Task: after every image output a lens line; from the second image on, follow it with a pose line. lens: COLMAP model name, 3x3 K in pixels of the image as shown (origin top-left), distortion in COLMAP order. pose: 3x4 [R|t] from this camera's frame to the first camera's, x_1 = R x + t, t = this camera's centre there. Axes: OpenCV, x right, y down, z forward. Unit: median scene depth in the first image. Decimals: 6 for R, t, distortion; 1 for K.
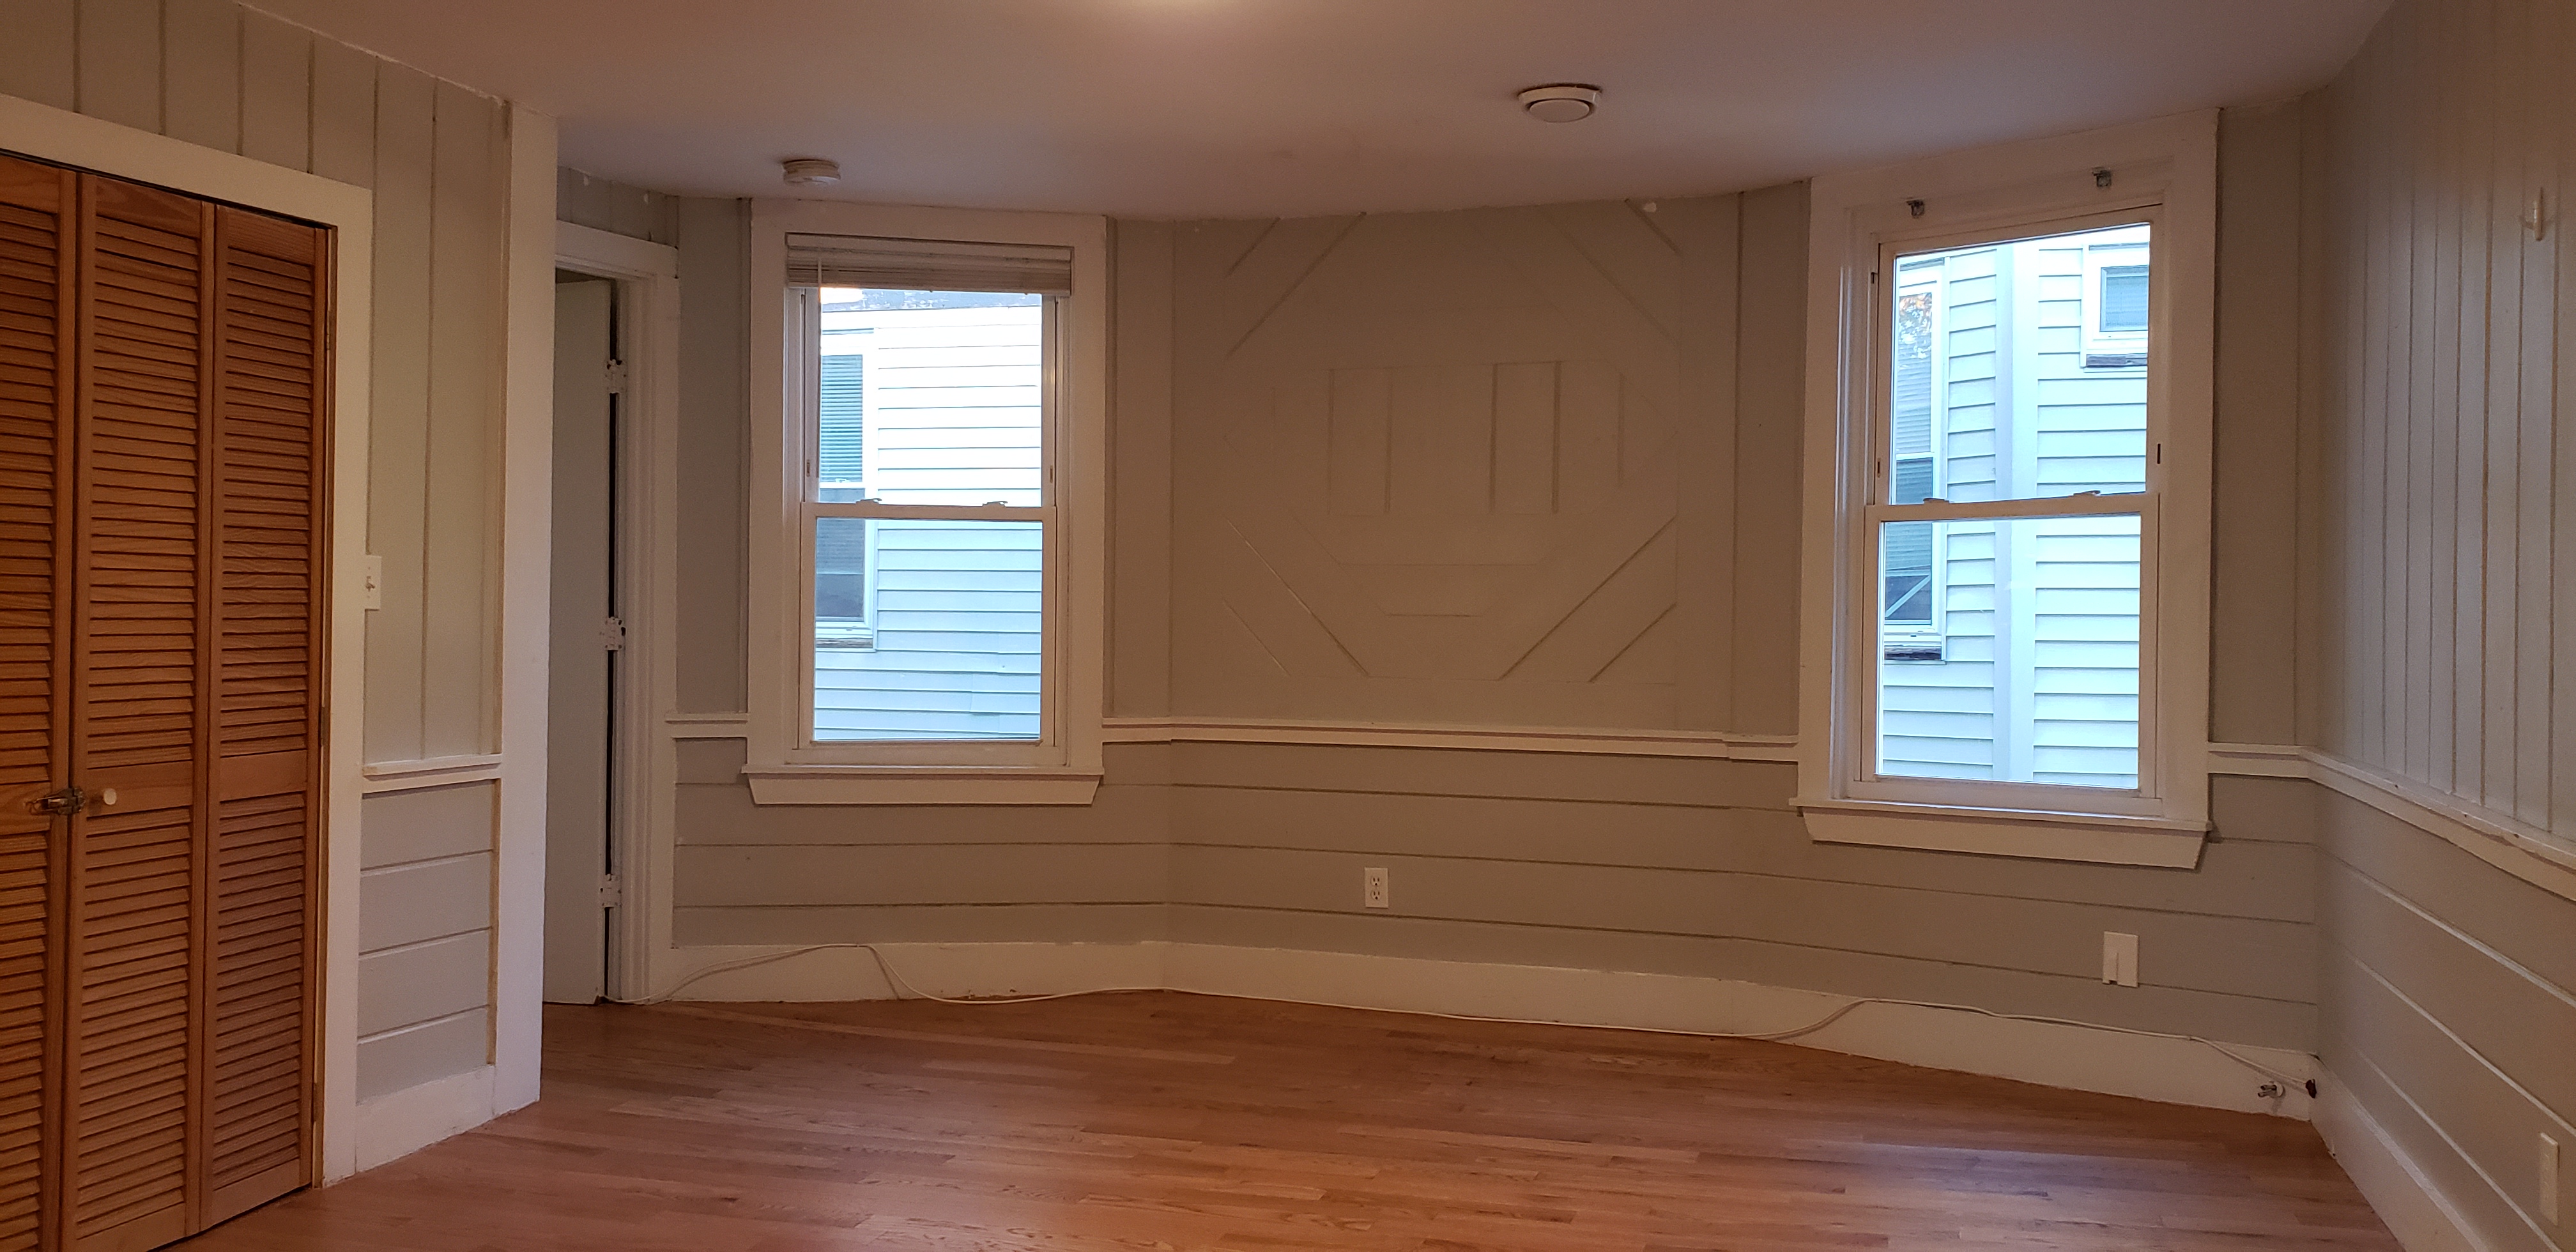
lens RADIAL K [[1949.4, 0, 1288.0], [0, 1949.4, 626.0], [0, 0, 1]] dist [0.069956, -0.086984]
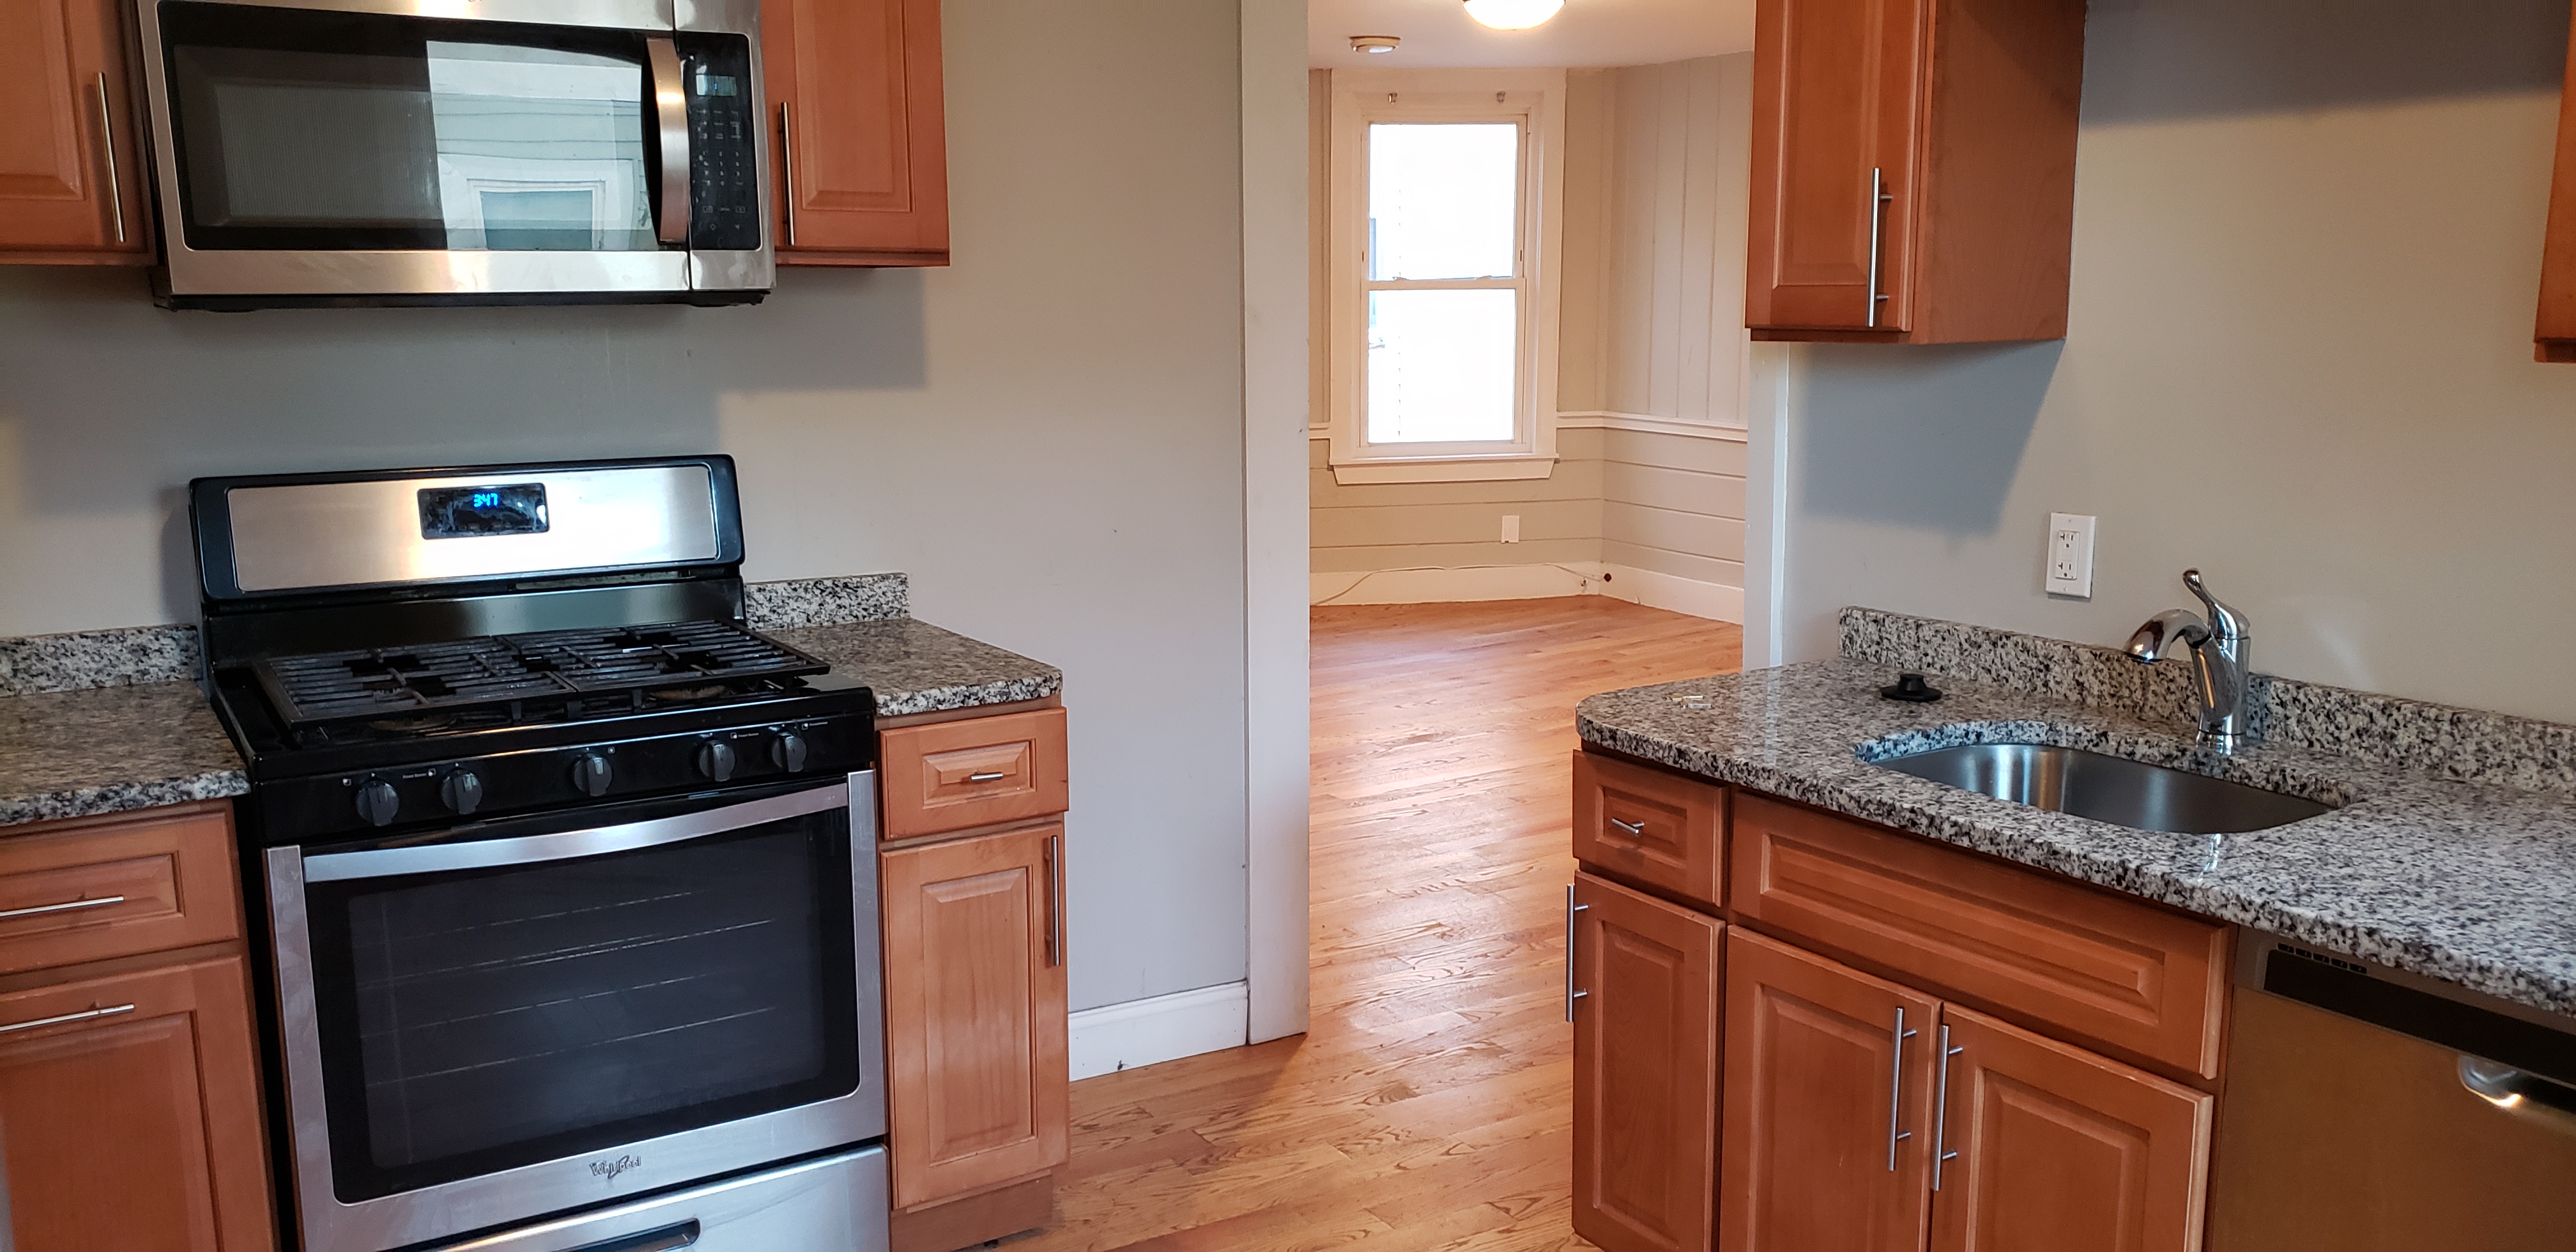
lens RADIAL K [[2014.4, 0, 1292.6], [0, 2014.4, 667.5], [0, 0, 1]] dist [0.143355, -0.259462]
pose [[0.644143, -0.156414, 0.748742, -1.216098], [0.004789, 0.979675, 0.200537, -0.094443], [-0.764890, -0.125588, 0.631800, -0.094459]]
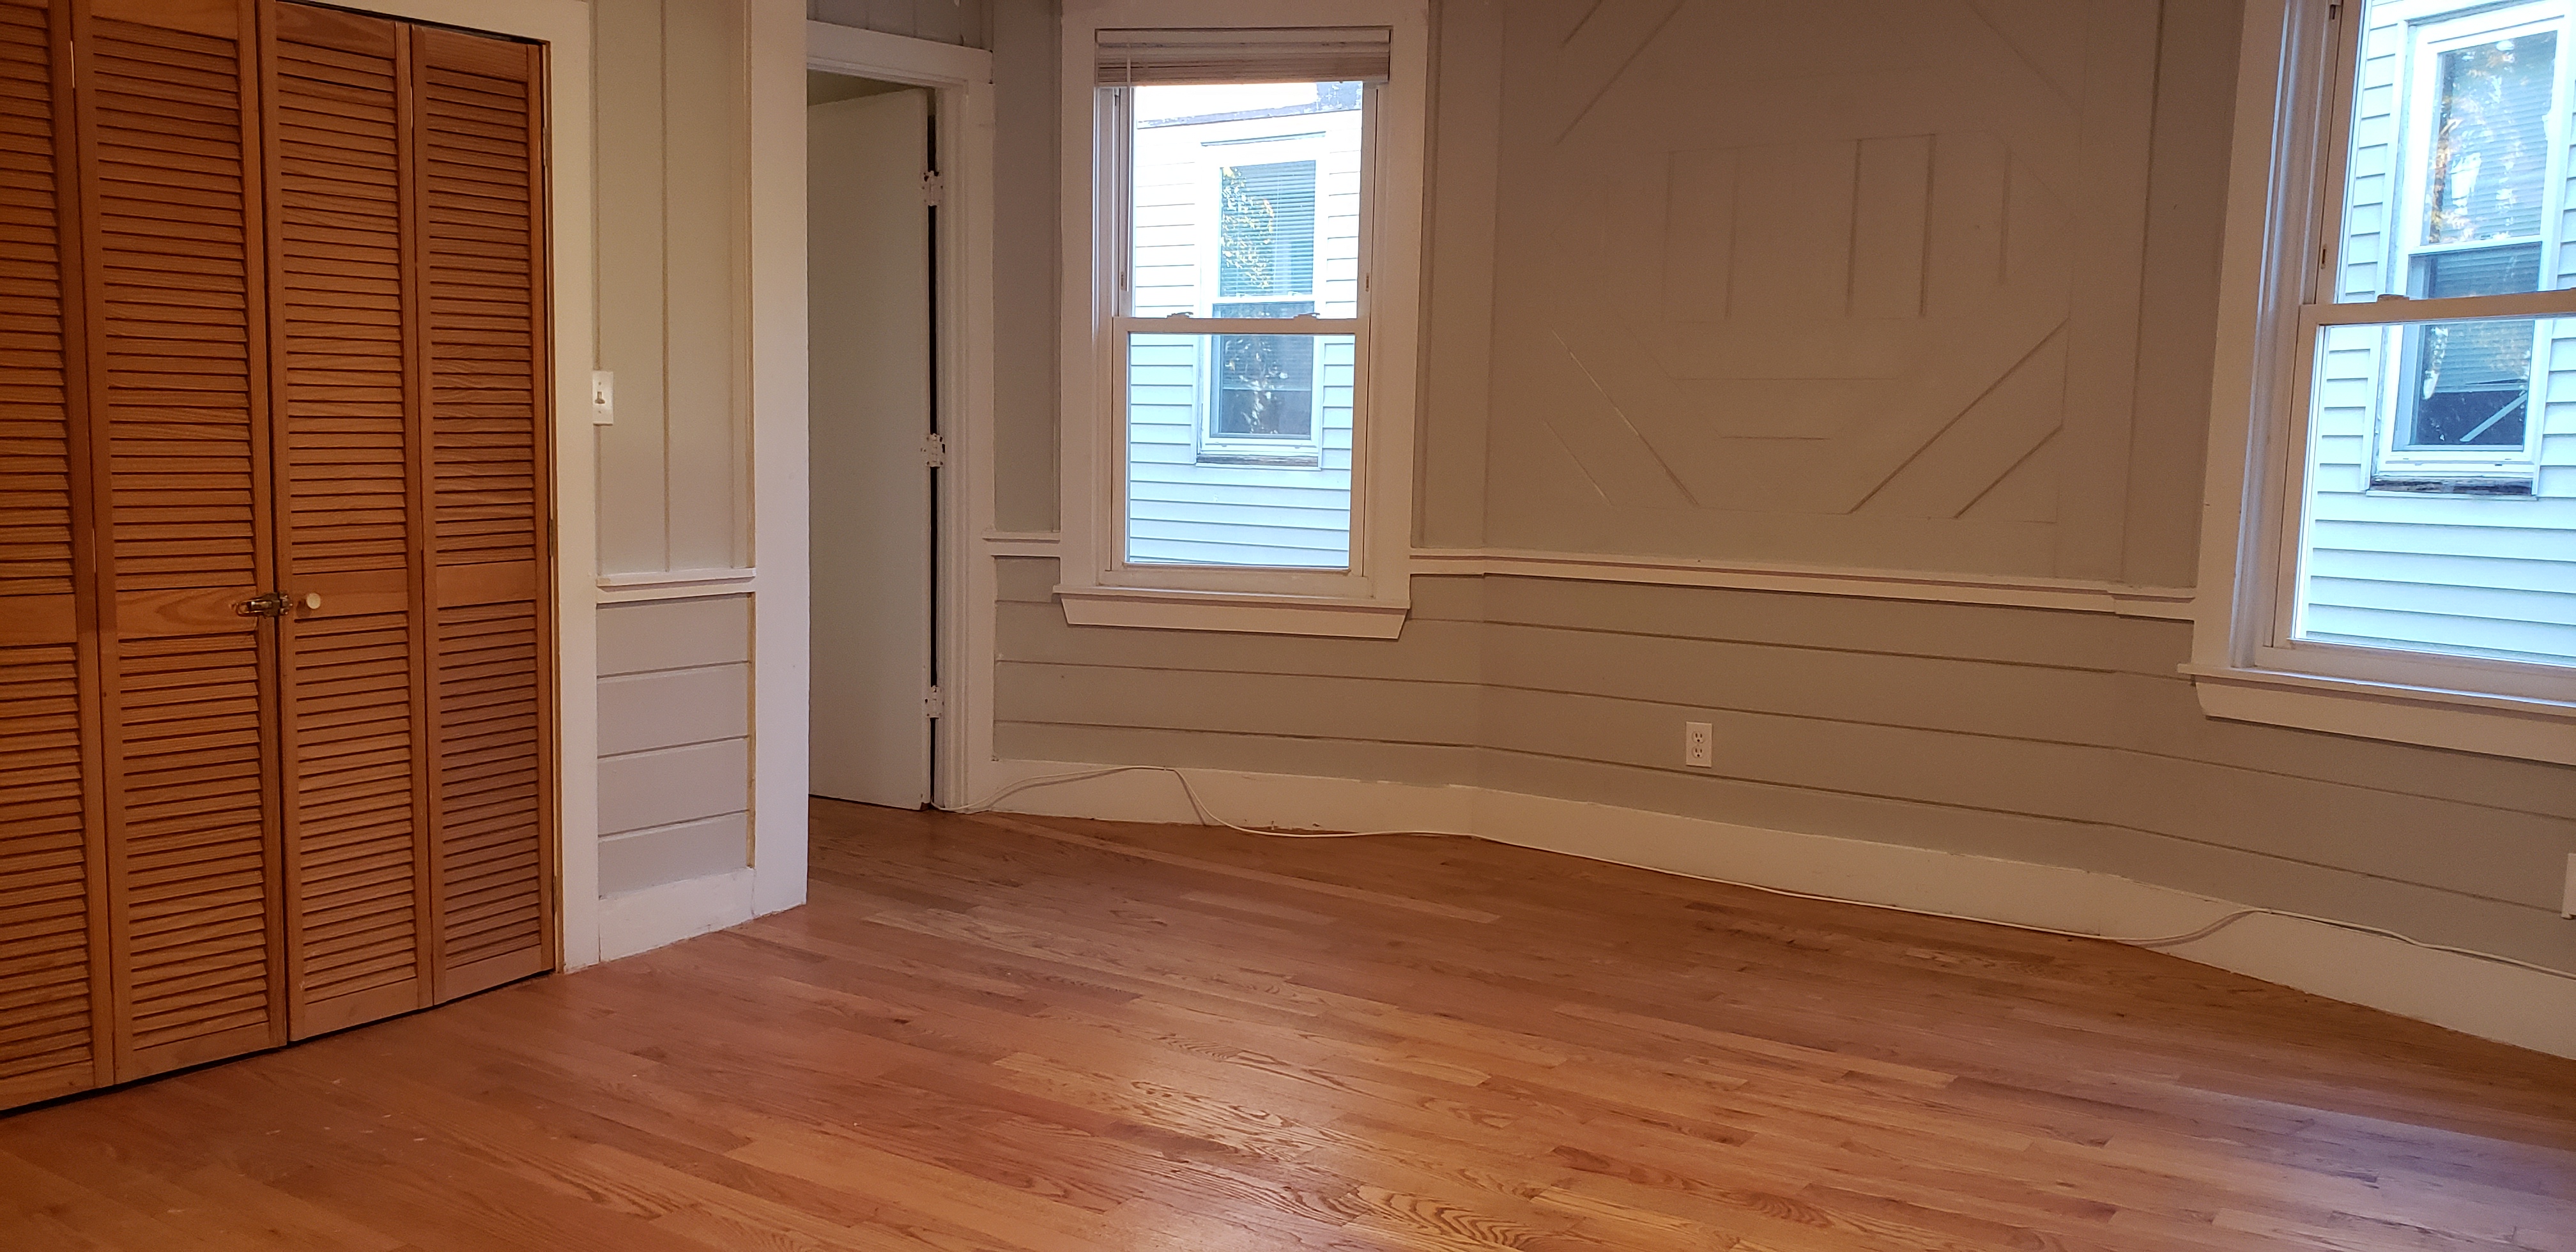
lens RADIAL K [[1969.2, 0, 1287.5], [0, 1969.2, 645.7], [0, 0, 1]] dist [0.088426, -0.143382]
pose [[0.953050, 0.039843, -0.300182, 0.168843], [-0.008534, 0.994446, 0.104899, -0.005031], [0.302694, -0.097413, 0.948097, 0.103888]]
